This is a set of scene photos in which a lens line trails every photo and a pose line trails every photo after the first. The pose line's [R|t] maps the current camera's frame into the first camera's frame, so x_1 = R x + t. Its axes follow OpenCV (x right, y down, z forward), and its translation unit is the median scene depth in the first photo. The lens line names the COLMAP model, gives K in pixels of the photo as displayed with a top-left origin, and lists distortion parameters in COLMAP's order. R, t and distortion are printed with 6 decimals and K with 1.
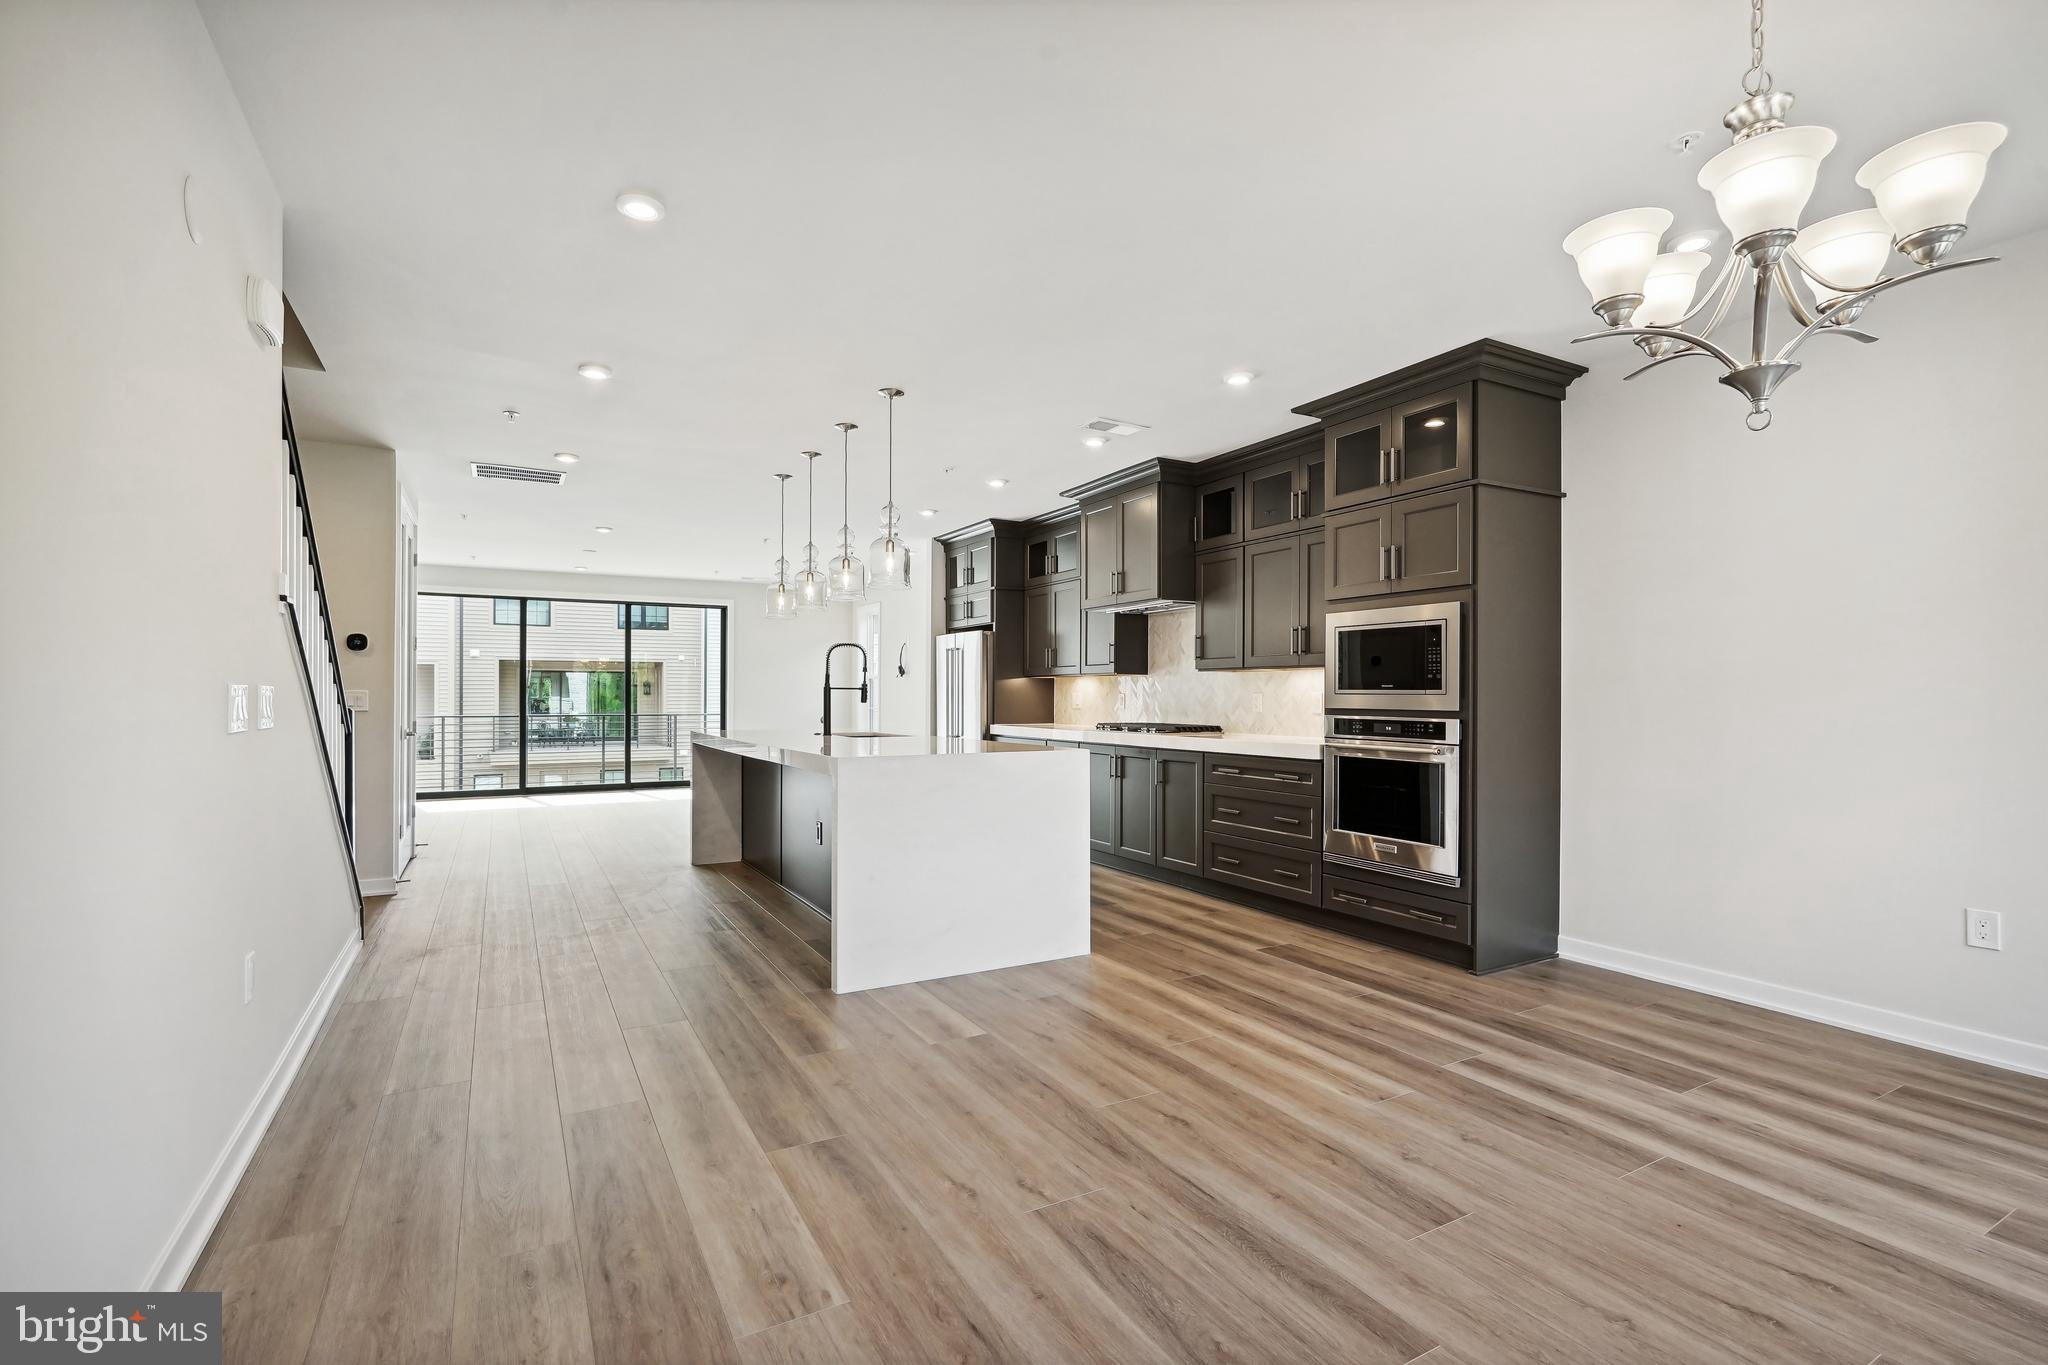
lens RADIAL K [[928.5, 0, 1024.0], [0, 928.5, 682.5], [0, 0, 1]] dist [0.000819, 0.000321]
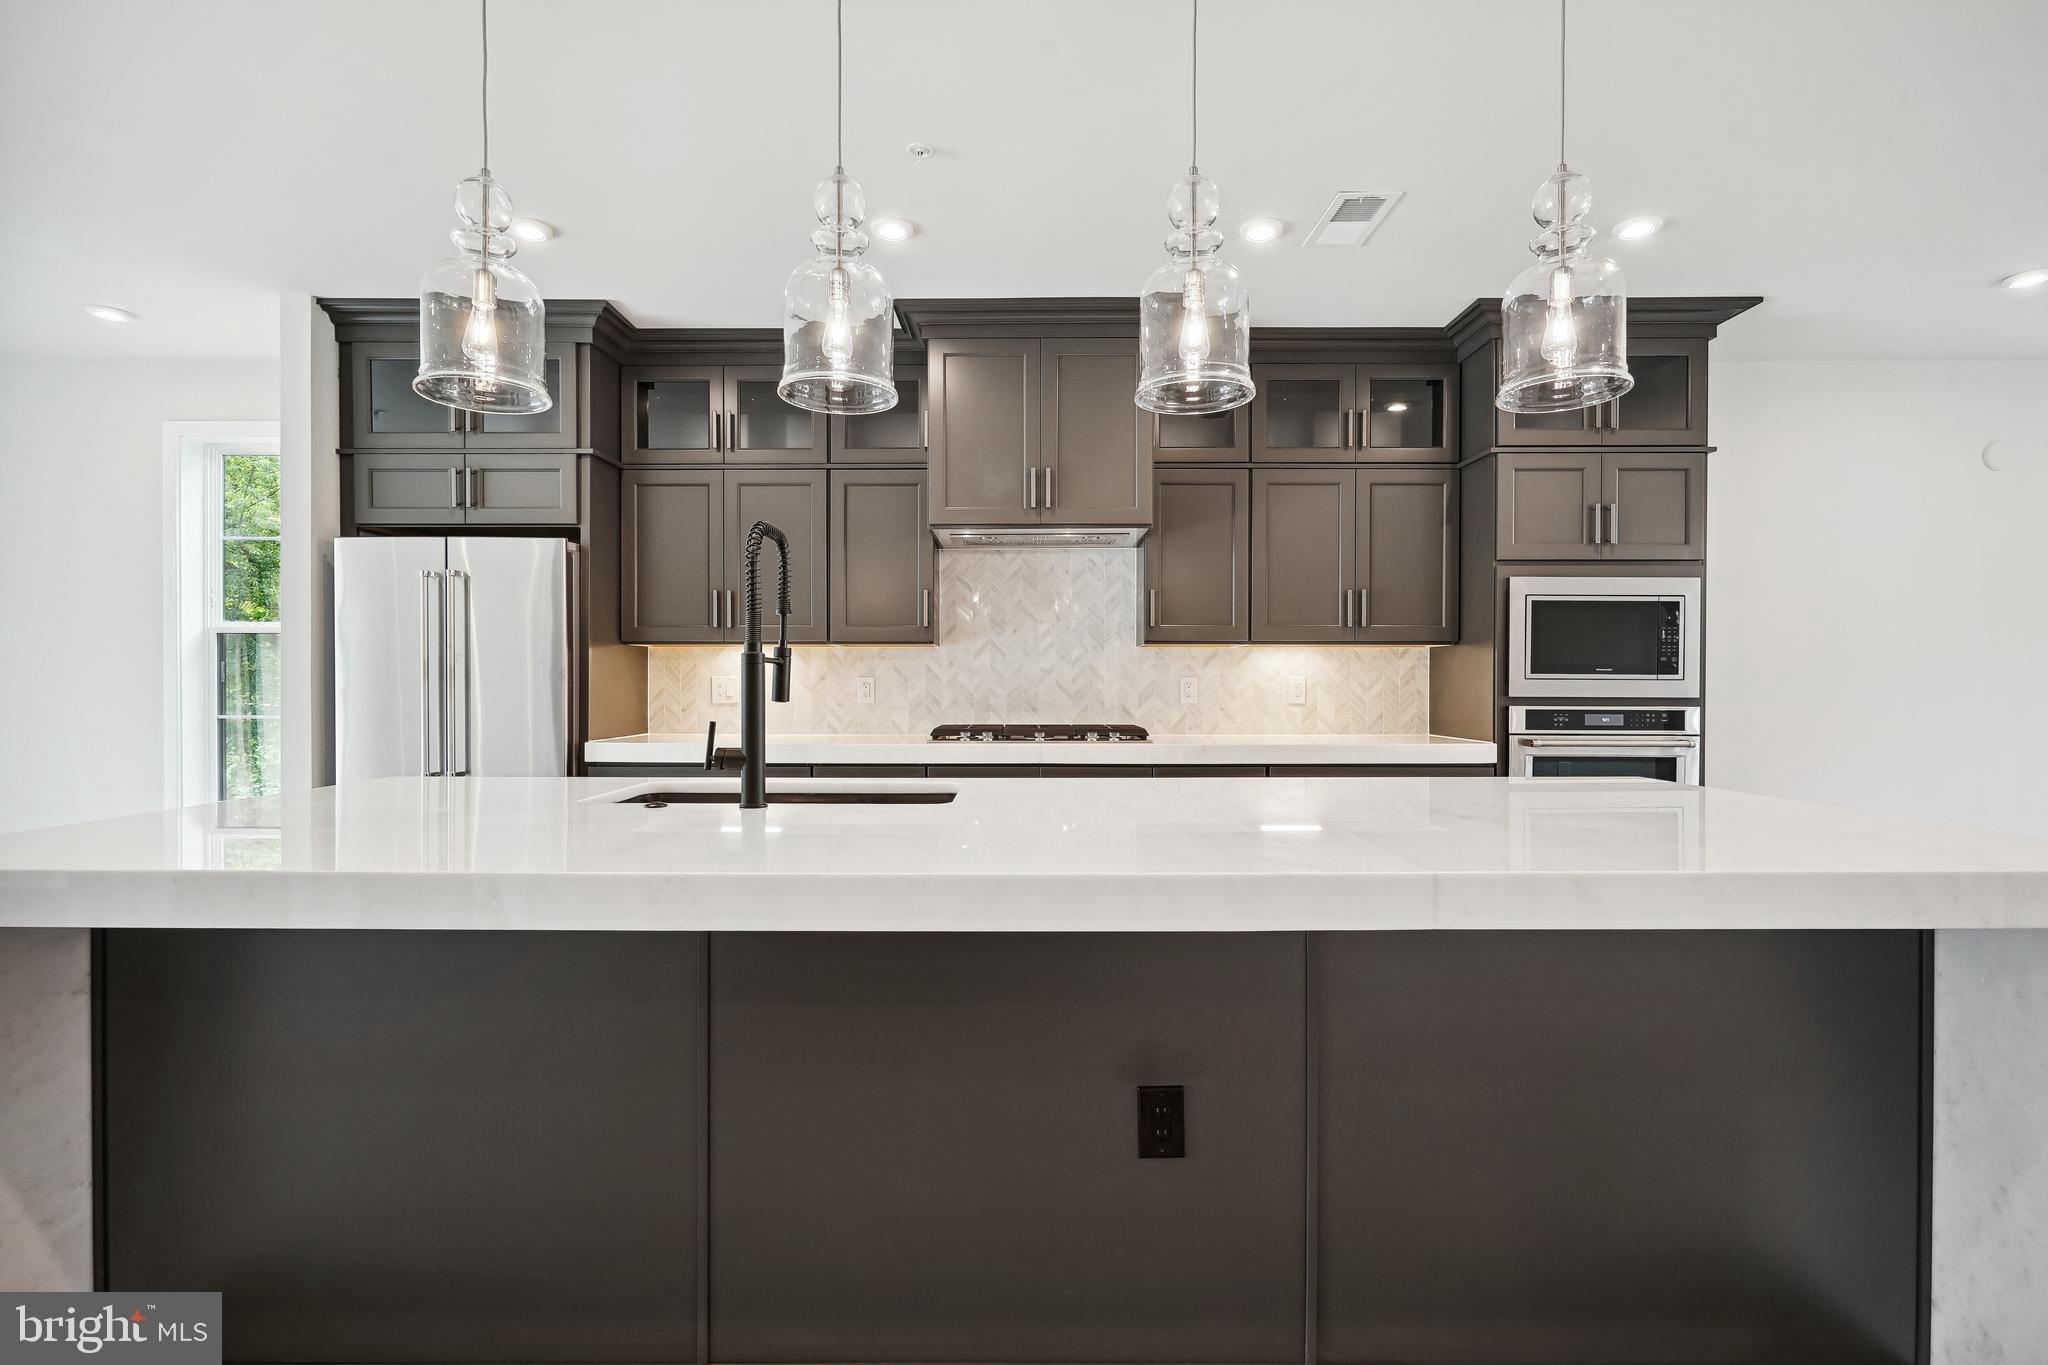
lens RADIAL K [[928.5, 0, 1024.0], [0, 928.5, 682.5], [0, 0, 1]] dist [0.000819, 0.000321]
pose [[0.488882, -0.001858, 0.872348, -0.442027], [-0.012979, 0.999872, 0.009403, 0.010491], [-0.872253, -0.015919, 0.488795, 0.766892]]
